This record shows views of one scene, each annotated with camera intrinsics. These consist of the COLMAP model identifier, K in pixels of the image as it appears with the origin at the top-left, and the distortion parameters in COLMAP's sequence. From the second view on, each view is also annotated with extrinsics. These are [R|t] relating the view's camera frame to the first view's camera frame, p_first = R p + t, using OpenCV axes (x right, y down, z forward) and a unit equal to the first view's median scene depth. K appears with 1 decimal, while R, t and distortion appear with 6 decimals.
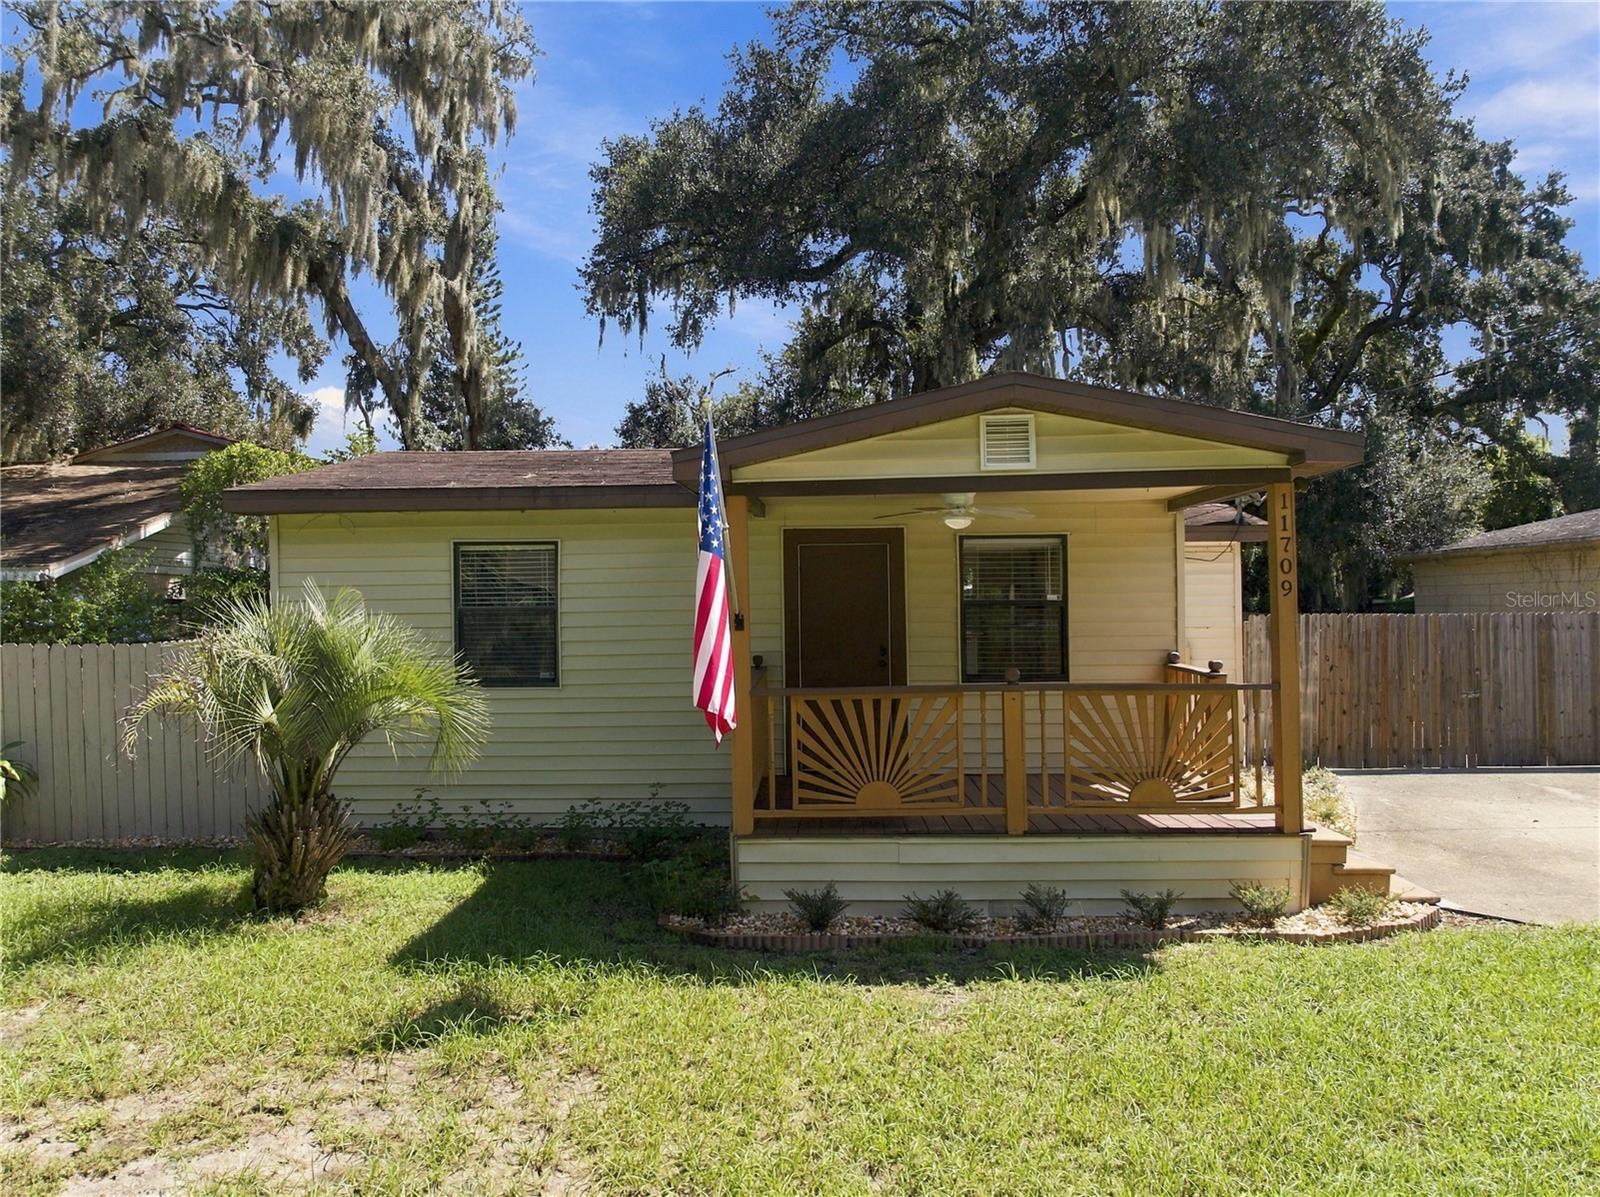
lens RADIAL K [[1124.0, 0, 807.0], [0, 1124.0, 603.8], [0, 0, 1]] dist [-0.048118, 0.019015]
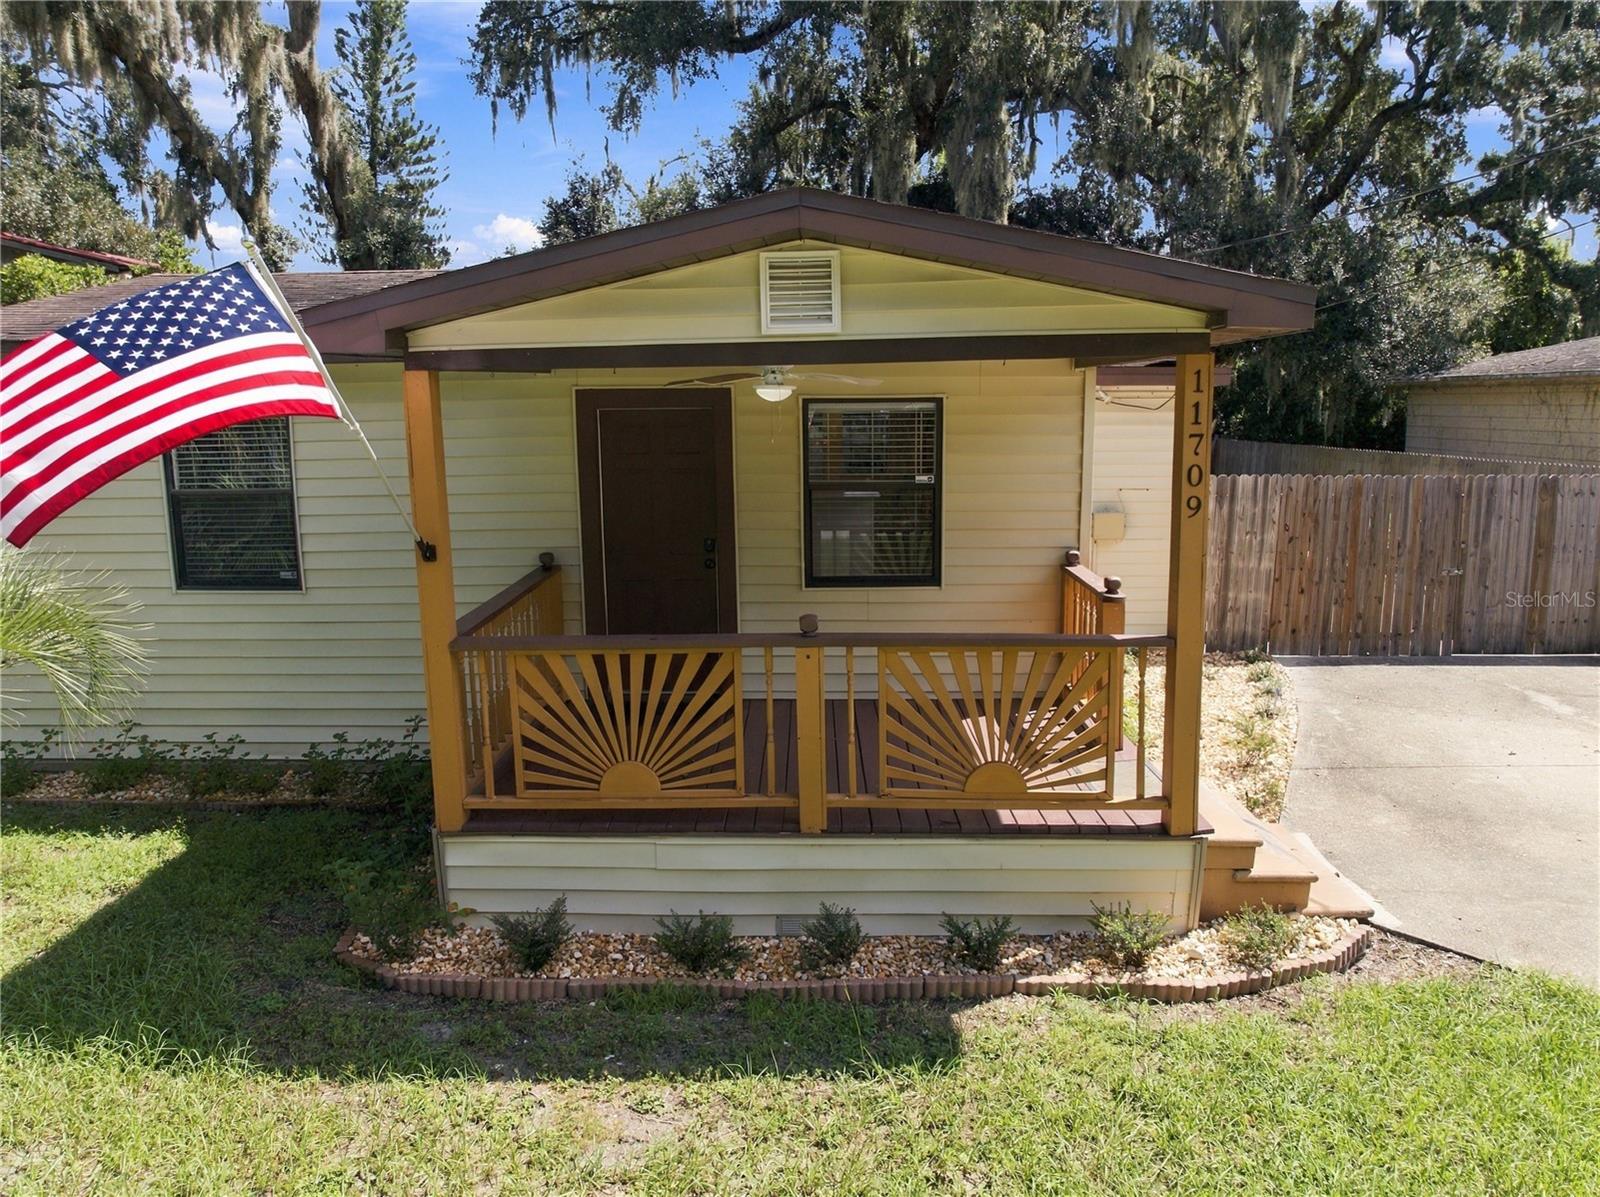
lens RADIAL K [[1124.0, 0, 801.9], [0, 1124.0, 601.8], [0, 0, 1]] dist [-0.048118, 0.019015]
pose [[0.999996, 0.001925, 0.002119, 0.096700], [-0.002267, 0.984556, 0.175057, -0.041957], [-0.001749, -0.175061, 0.984556, 0.156962]]
